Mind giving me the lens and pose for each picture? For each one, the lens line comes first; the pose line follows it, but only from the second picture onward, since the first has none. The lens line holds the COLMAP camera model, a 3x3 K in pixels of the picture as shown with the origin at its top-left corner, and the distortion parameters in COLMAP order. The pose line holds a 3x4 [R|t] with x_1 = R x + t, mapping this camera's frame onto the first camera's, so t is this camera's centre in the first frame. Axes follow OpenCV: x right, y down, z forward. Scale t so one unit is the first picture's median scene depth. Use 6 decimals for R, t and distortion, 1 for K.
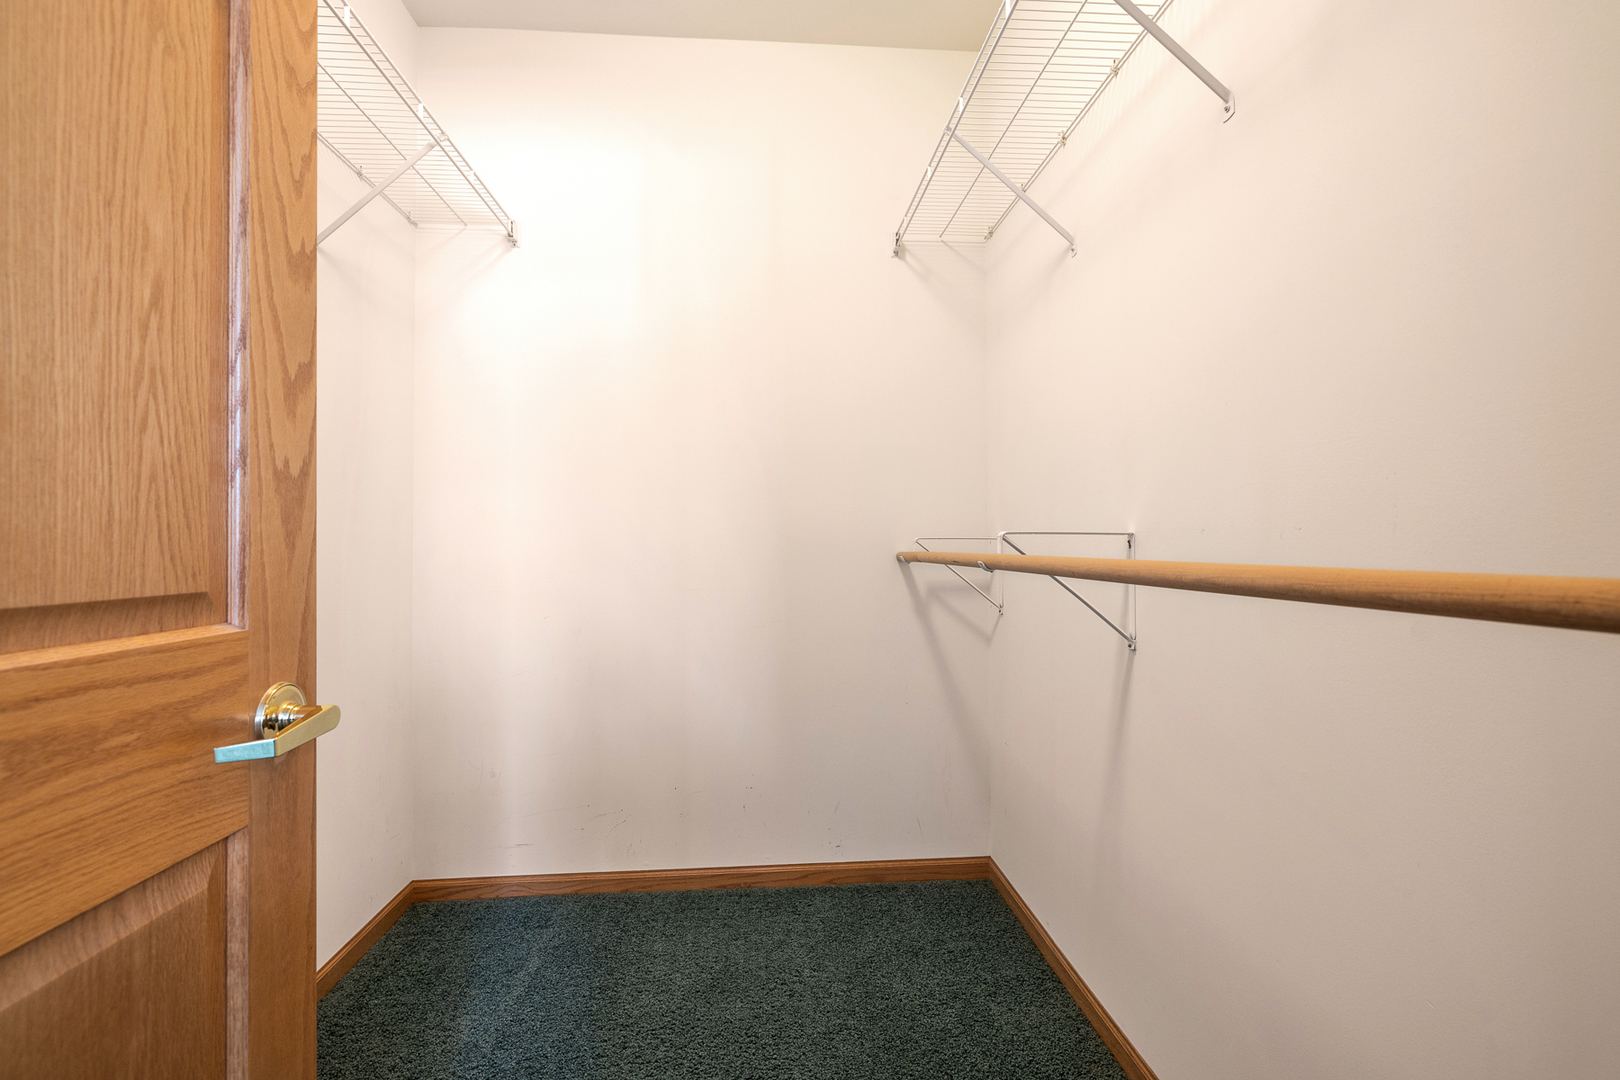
lens RADIAL K [[790.5, 0, 810.0], [0, 790.5, 541.2], [0, 0, 1]] dist [-0.001007, -0.000043]
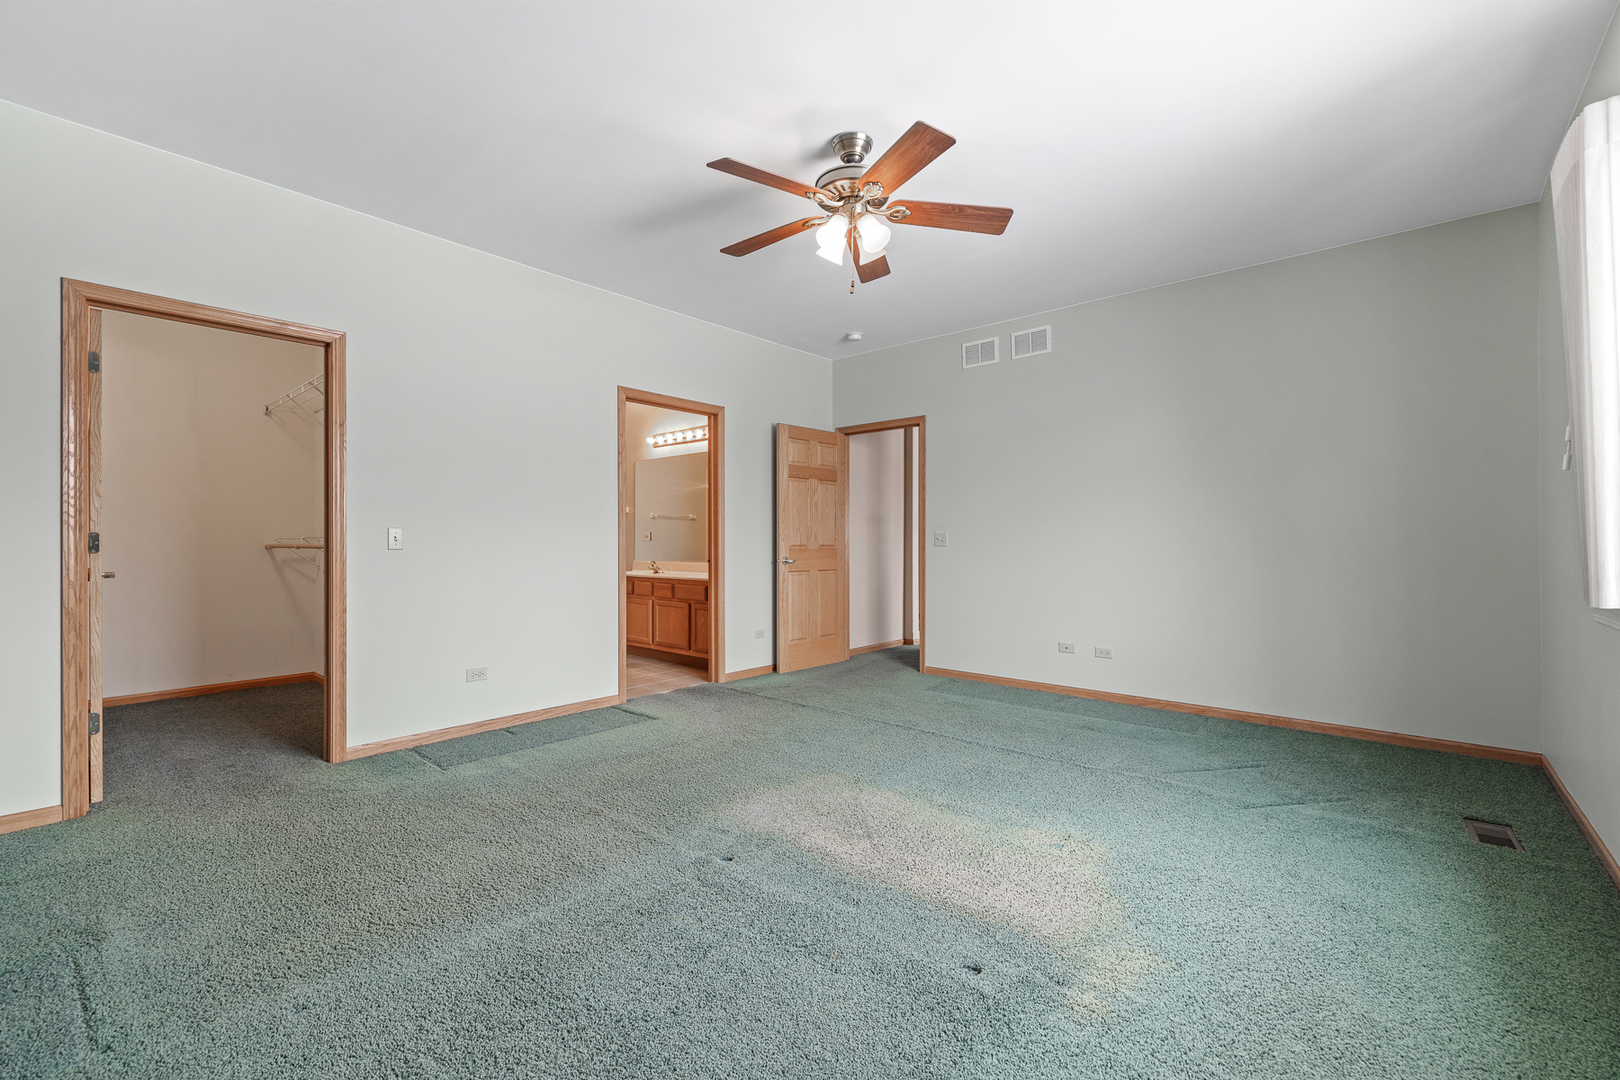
lens RADIAL K [[674.1, 0, 808.2], [0, 674.1, 540.1], [0, 0, 1]] dist [-0.000277, -0.000008]
pose [[0.716703, 0.006294, 0.697350, -0.127226], [-0.006093, 0.999978, -0.002763, -0.003076], [-0.697352, -0.002269, 0.716725, -1.523218]]
